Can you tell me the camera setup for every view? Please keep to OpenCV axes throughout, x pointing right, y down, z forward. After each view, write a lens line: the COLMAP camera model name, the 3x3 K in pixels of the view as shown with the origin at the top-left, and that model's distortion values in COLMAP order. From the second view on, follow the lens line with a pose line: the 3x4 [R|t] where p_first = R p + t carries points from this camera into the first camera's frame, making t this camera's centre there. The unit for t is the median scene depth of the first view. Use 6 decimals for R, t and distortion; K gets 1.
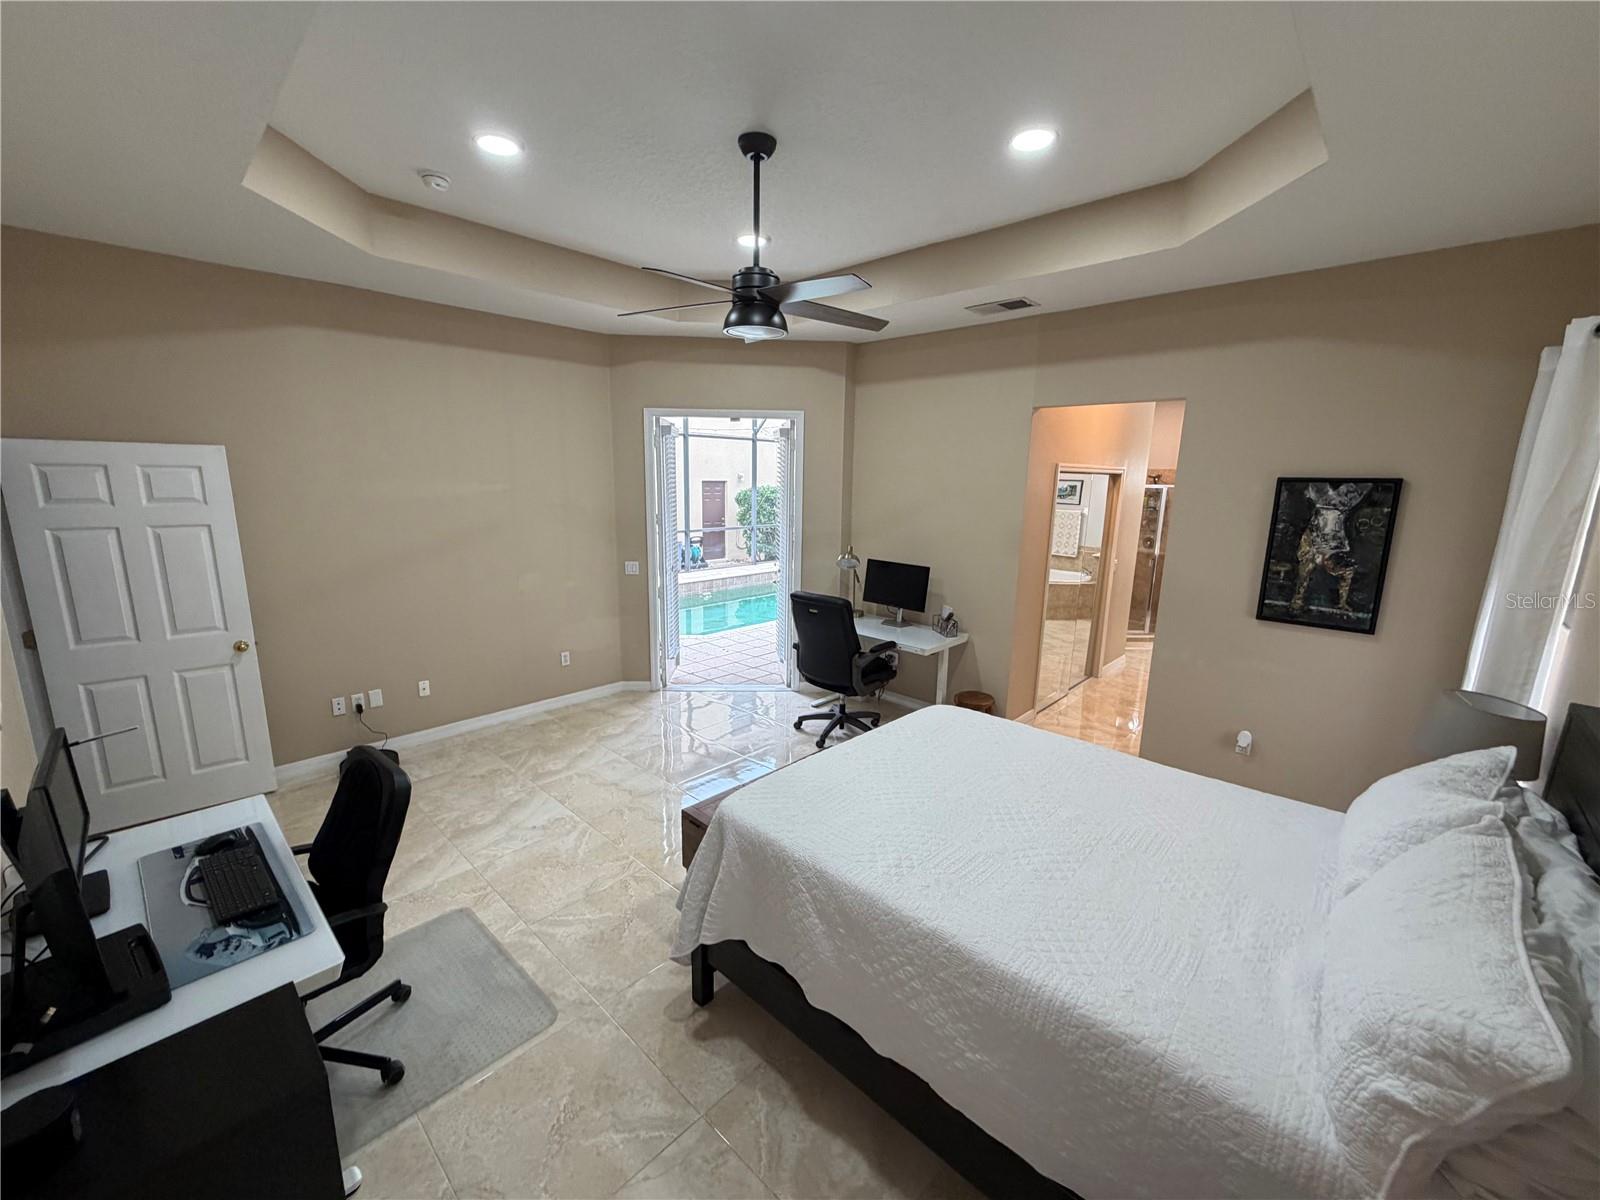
lens RADIAL K [[638.1, 0, 796.7], [0, 638.1, 601.7], [0, 0, 1]] dist [0.000734, 0.000138]
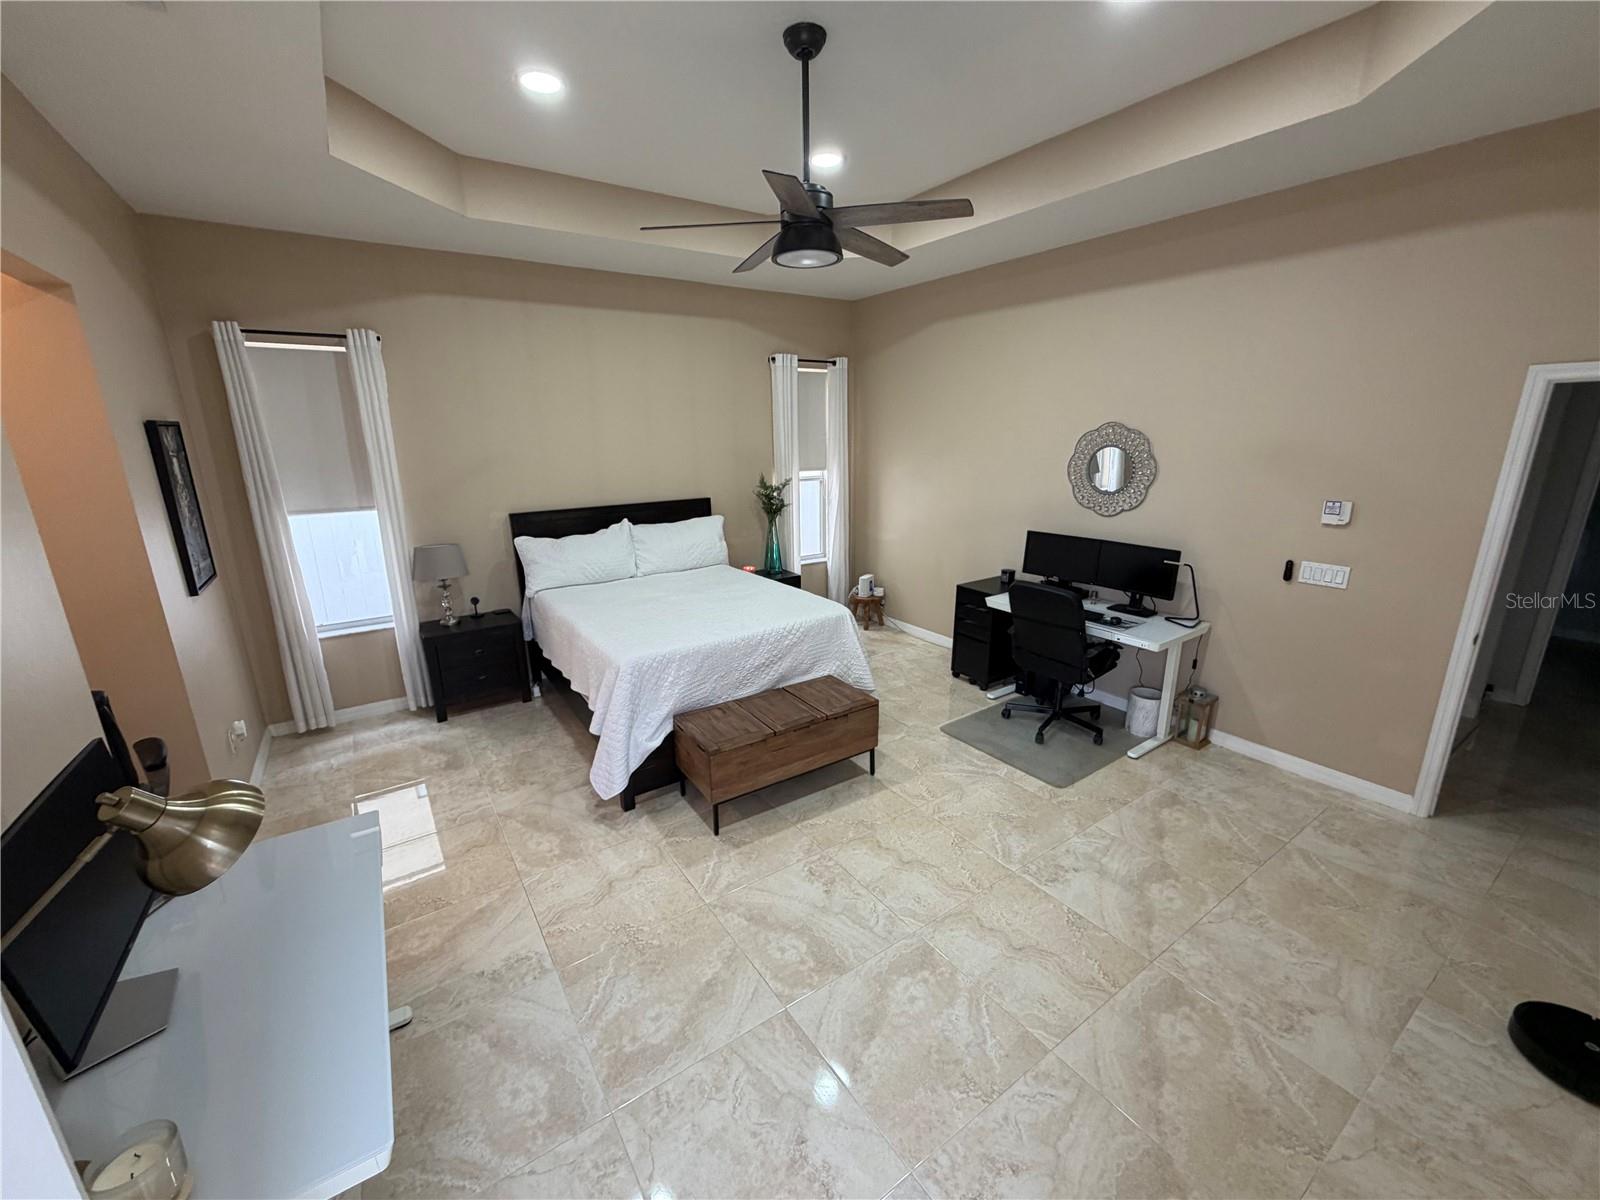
lens RADIAL K [[638.1, 0, 796.7], [0, 638.1, 601.7], [0, 0, 1]] dist [0.000734, 0.000138]
pose [[-0.977096, -0.061153, 0.203823, -0.218628], [0.036970, 0.894470, 0.445596, -0.324146], [-0.209563, 0.442926, -0.871722, 1.668647]]
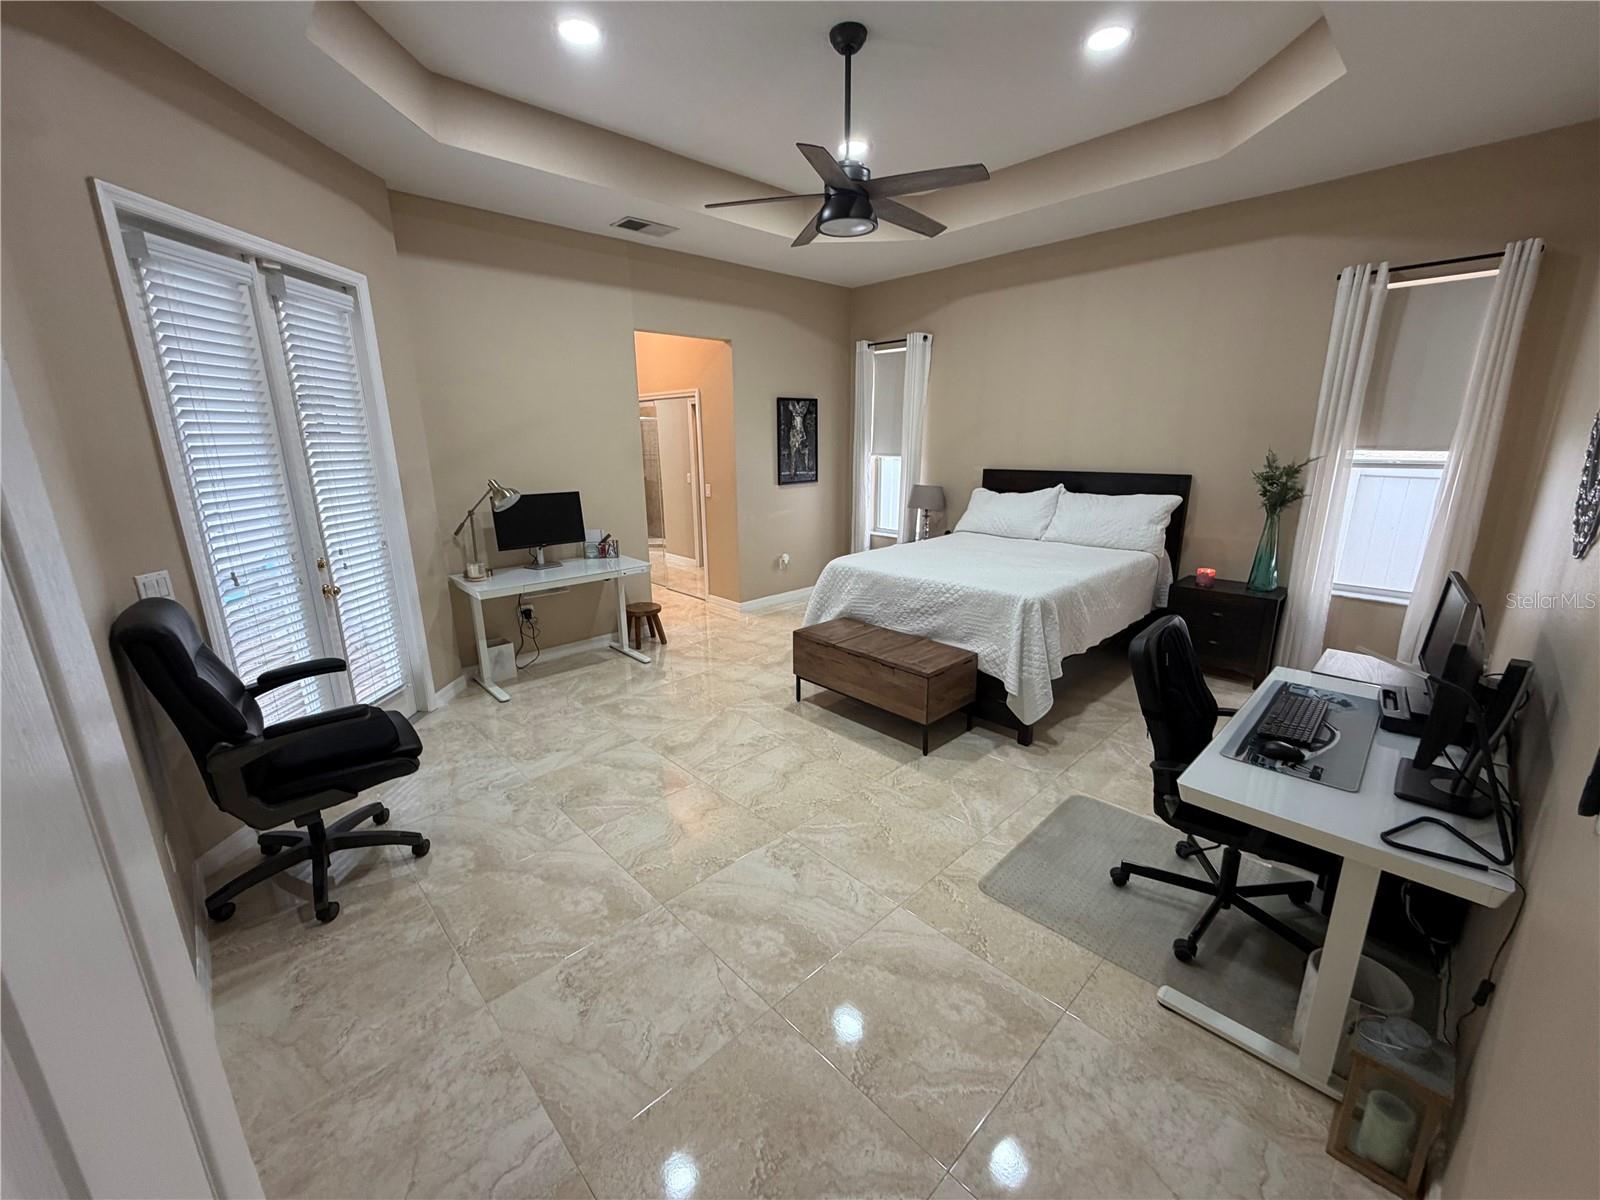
lens RADIAL K [[638.1, 0, 796.7], [0, 638.1, 601.7], [0, 0, 1]] dist [0.000734, 0.000138]
pose [[0.052198, -0.268187, 0.961952, -1.024348], [0.207030, 0.945244, 0.252295, -0.102912], [-0.976941, 0.185983, 0.104863, 0.899553]]
